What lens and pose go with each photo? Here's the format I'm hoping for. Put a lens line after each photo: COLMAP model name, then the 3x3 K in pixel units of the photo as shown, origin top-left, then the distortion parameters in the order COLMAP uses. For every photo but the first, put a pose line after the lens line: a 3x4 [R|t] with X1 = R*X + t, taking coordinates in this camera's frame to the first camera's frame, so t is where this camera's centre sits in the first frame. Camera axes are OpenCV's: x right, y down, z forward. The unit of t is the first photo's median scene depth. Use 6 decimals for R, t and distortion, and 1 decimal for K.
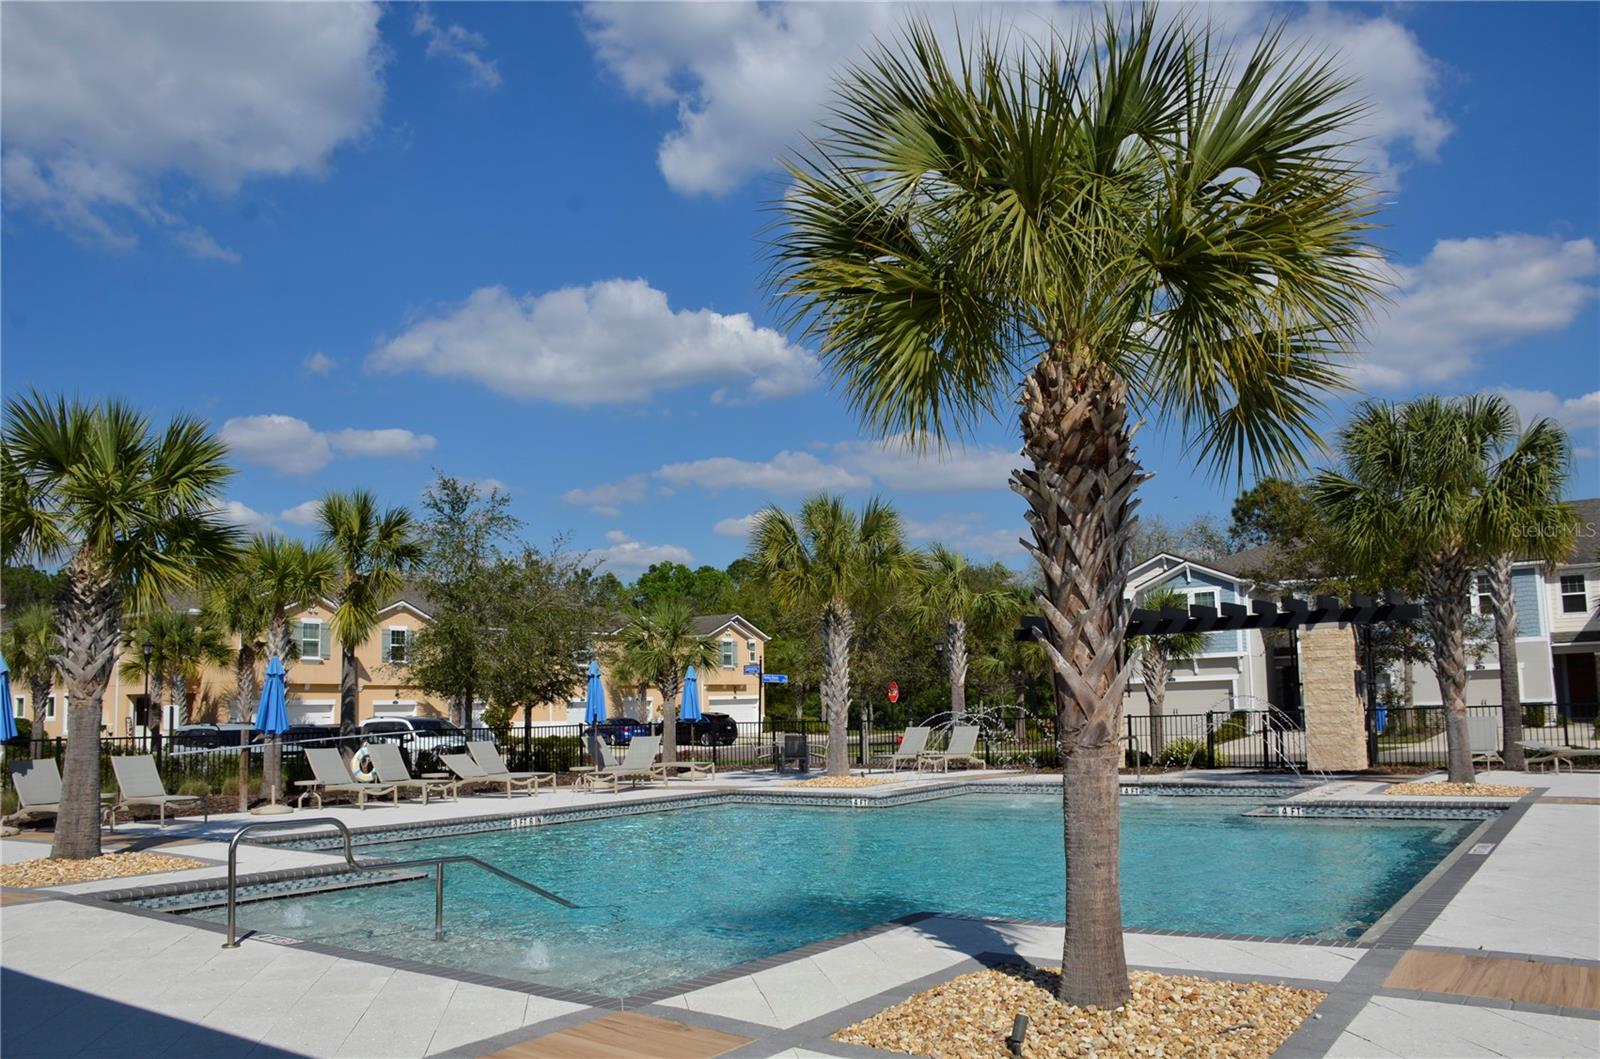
lens RADIAL K [[1238.3, 0, 812.1], [0, 1238.3, 548.5], [0, 0, 1]] dist [-0.143081, 0.083654]
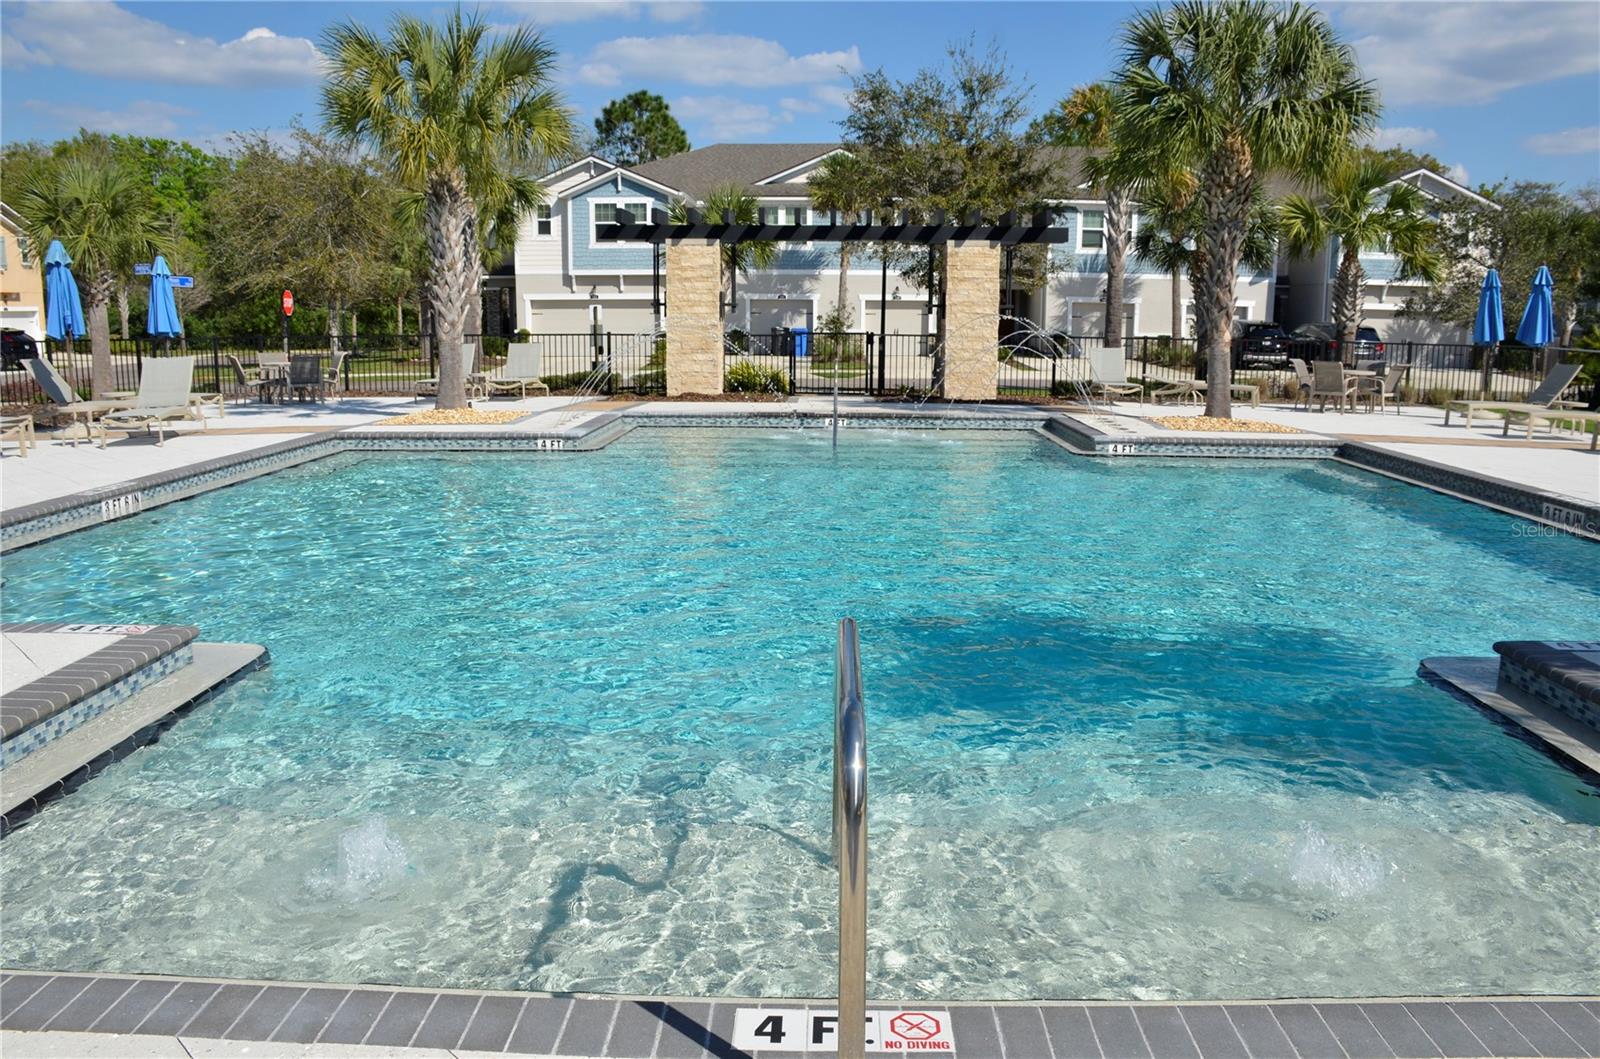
lens RADIAL K [[1238.3, 0, 808.5], [0, 1238.3, 544.8], [0, 0, 1]] dist [-0.143081, 0.083654]
pose [[0.828699, -0.075942, 0.554519, -0.156407], [-0.093967, 0.957811, 0.271602, 0.030597], [-0.551751, -0.277183, 0.786601, 0.198799]]
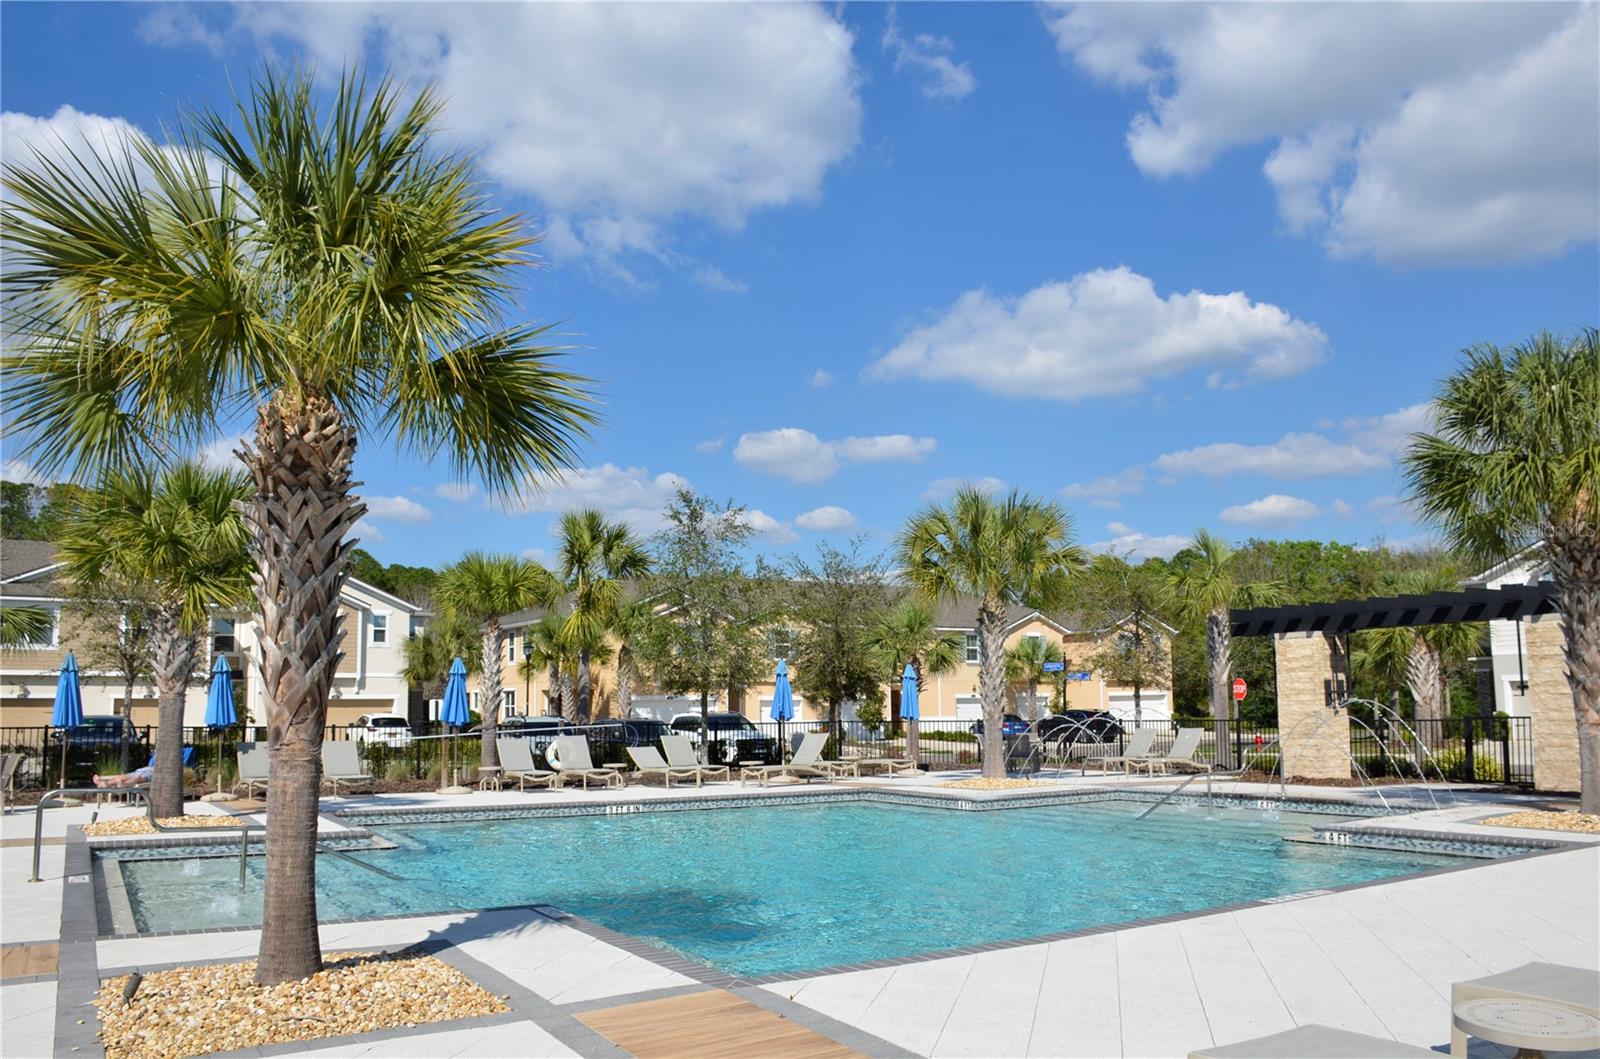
lens RADIAL K [[1238.3, 0, 815.5], [0, 1238.3, 560.7], [0, 0, 1]] dist [-0.143081, 0.083654]
pose [[0.919984, -0.031081, -0.390722, 0.200939], [0.036600, 0.999308, 0.006683, 0.000721], [0.390244, -0.020449, 0.920485, 0.036317]]
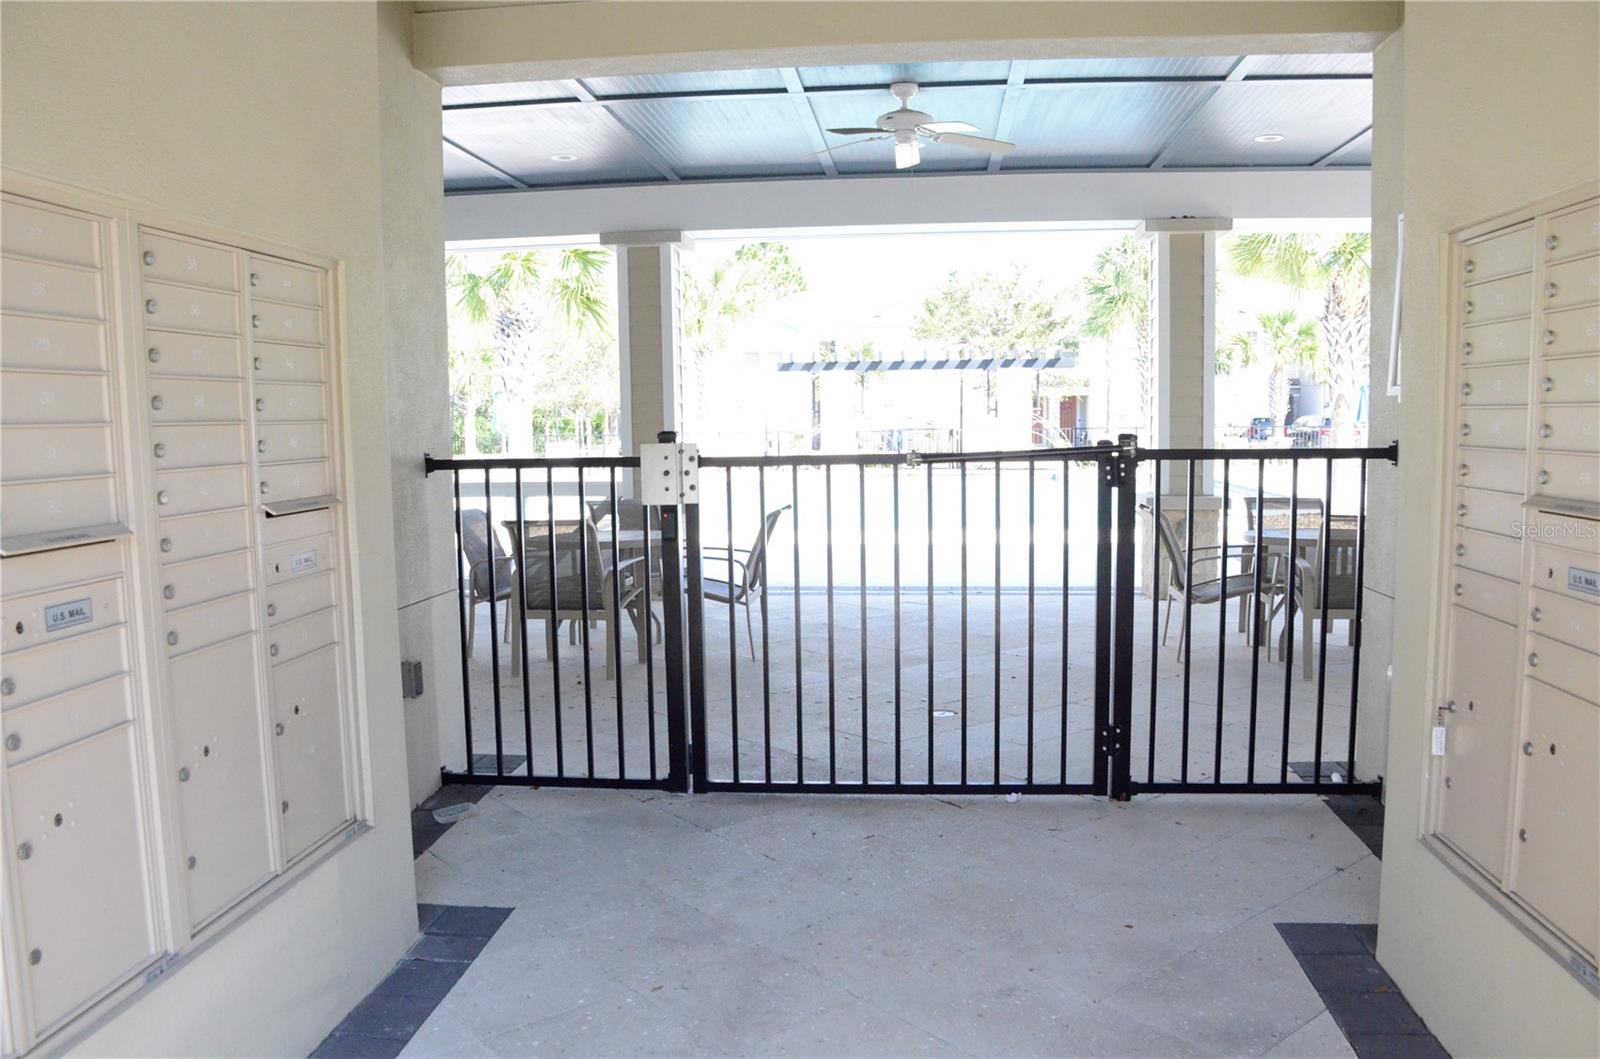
lens RADIAL K [[1238.3, 0, 794.9], [0, 1238.3, 527.5], [0, 0, 1]] dist [-0.143081, 0.083654]
pose [[0.876285, -0.029665, 0.480879, -0.383391], [-0.066880, 0.980950, 0.182386, -0.001738], [-0.477128, -0.191984, 0.857608, -0.131818]]
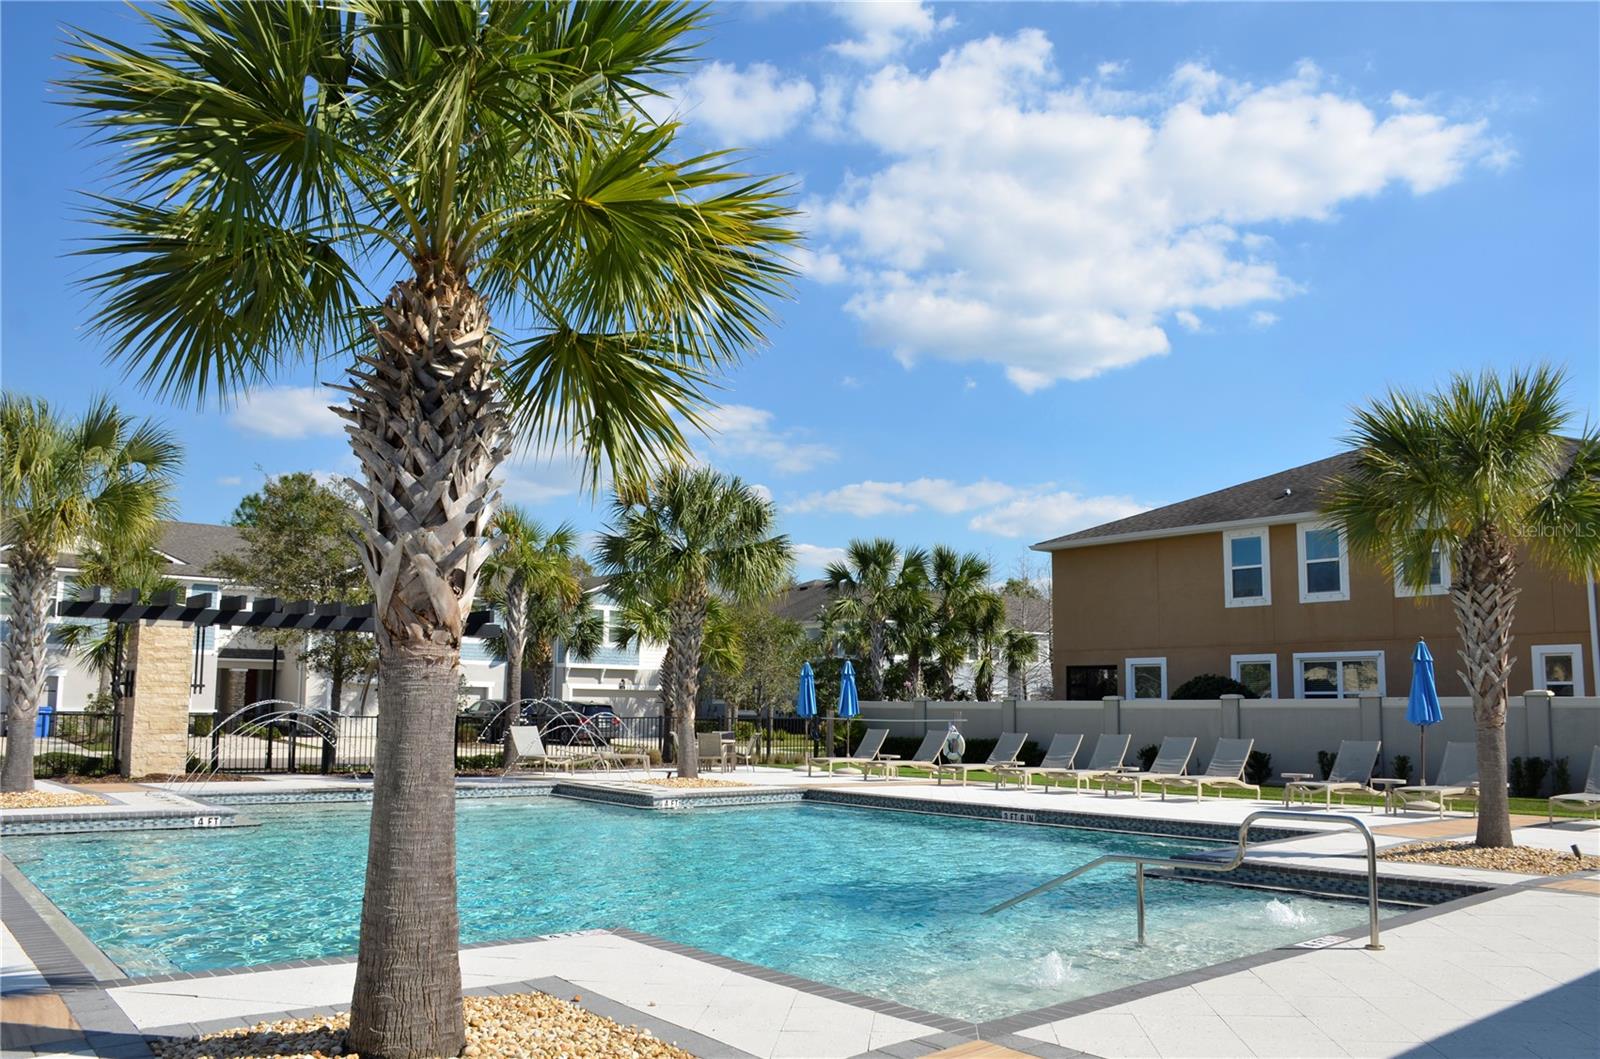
lens RADIAL K [[1238.3, 0, 805.7], [0, 1238.3, 539.7], [0, 0, 1]] dist [-0.143081, 0.083654]
pose [[0.263821, 0.150698, 0.952727, -0.373843], [-0.133298, 0.983939, -0.118723, 0.046234], [-0.955317, -0.095675, 0.279671, 0.288886]]
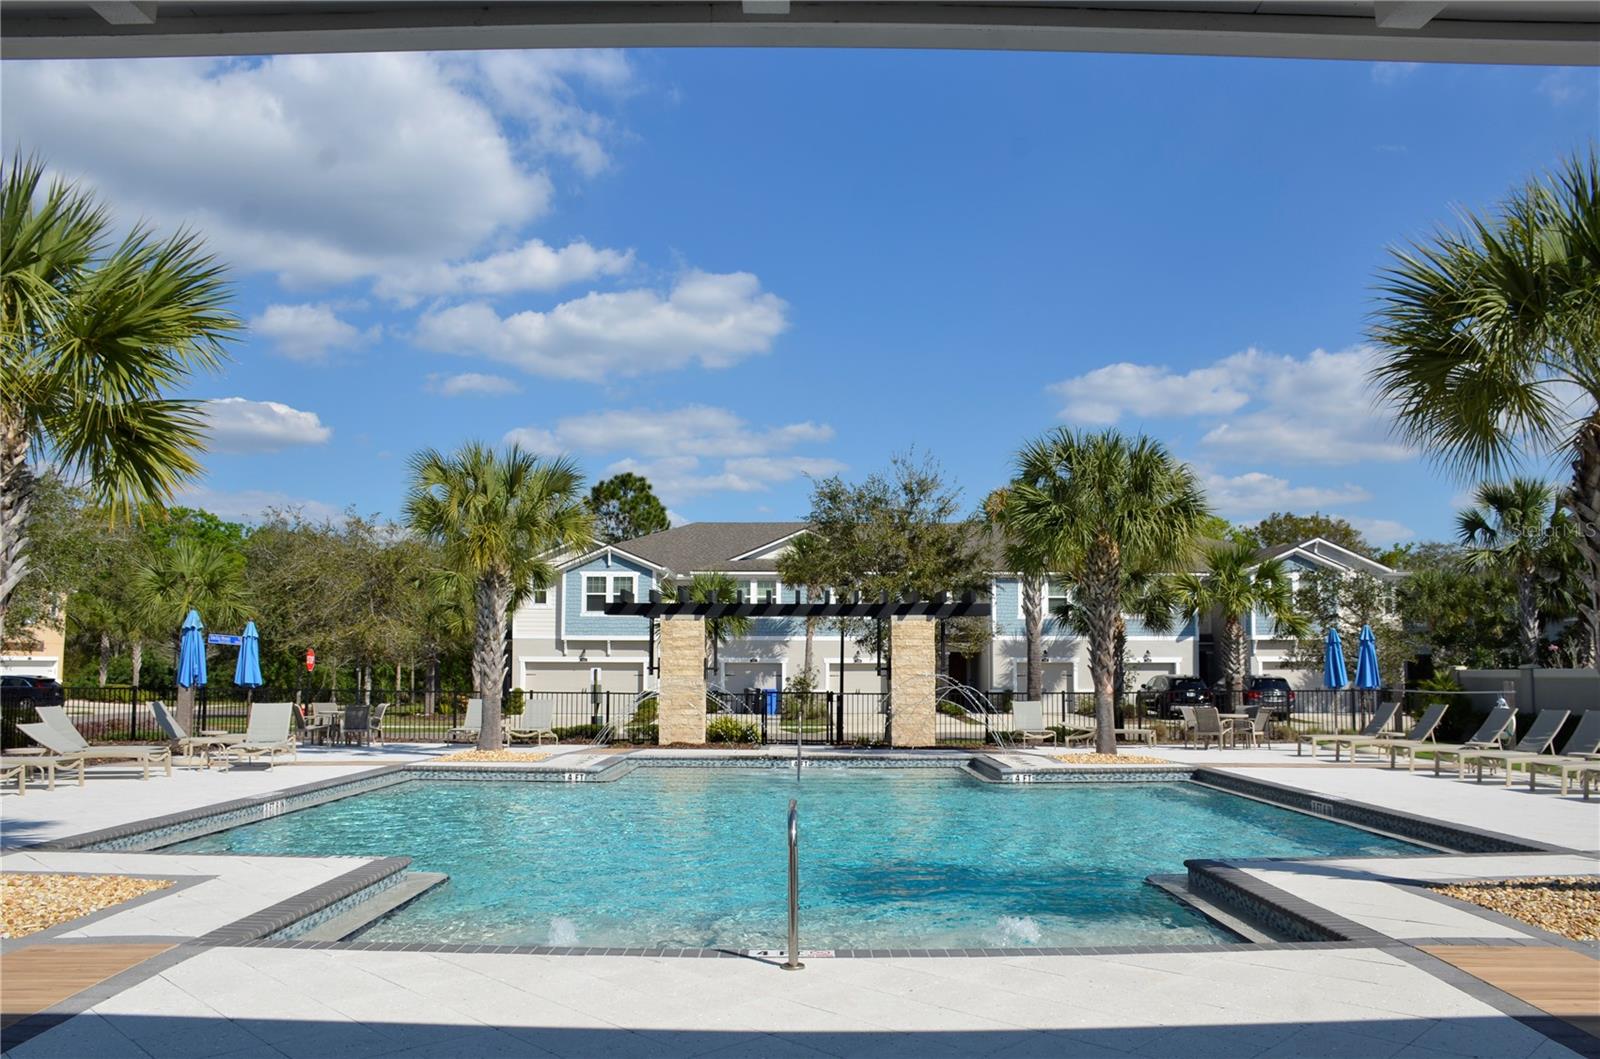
lens RADIAL K [[1238.3, 0, 807.2], [0, 1238.3, 541.6], [0, 0, 1]] dist [-0.143081, 0.083654]
pose [[0.815638, 0.086521, 0.572056, -0.233055], [-0.092443, 0.995541, -0.018766, 0.017563], [-0.571129, -0.037577, 0.820000, 0.085296]]
